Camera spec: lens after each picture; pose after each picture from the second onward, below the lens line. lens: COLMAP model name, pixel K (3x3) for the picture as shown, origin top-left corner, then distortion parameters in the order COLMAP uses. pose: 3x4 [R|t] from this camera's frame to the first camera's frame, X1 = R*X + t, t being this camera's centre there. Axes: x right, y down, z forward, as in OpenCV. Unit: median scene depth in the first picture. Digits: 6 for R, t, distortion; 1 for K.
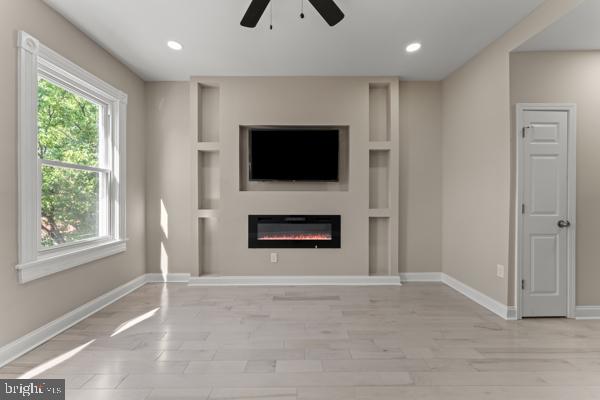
lens RADIAL K [[225.0, 0, 300.0], [0, 225.0, 200.0], [0, 0, 1]] dist [-0.000109, -0.000105]
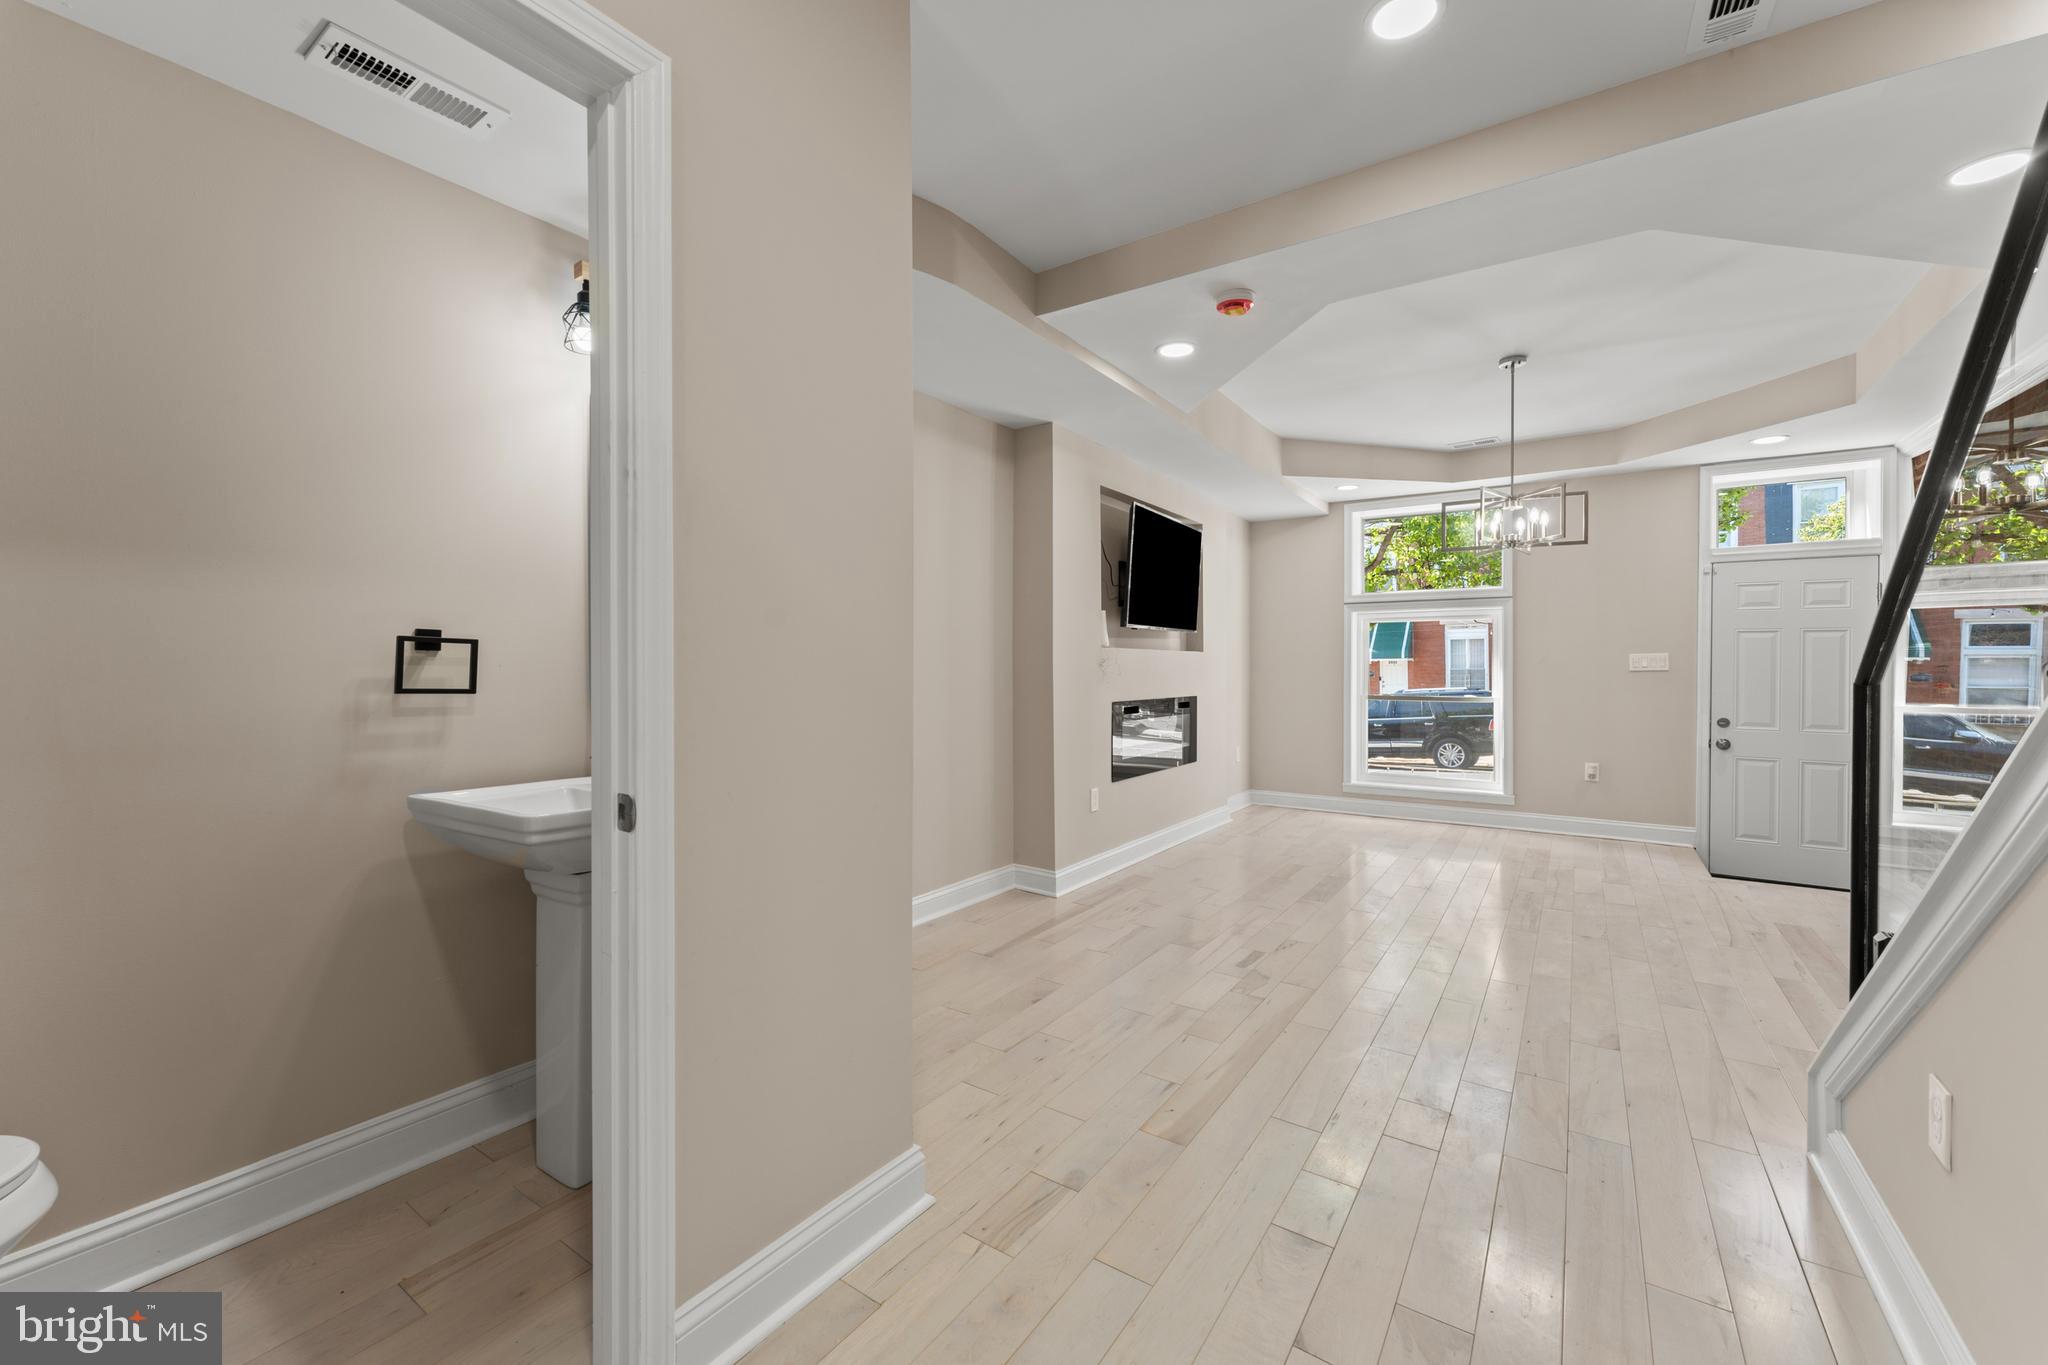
lens RADIAL K [[828.4, 0, 1014.1], [0, 828.4, 667.9], [0, 0, 1]] dist [0.001431, 0.000254]
pose [[0.572301, -0.001992, 0.820041, -1.596207], [0.006583, 0.999976, -0.002165, 0.005055], [-0.820017, 0.006637, 0.572301, 0.268972]]
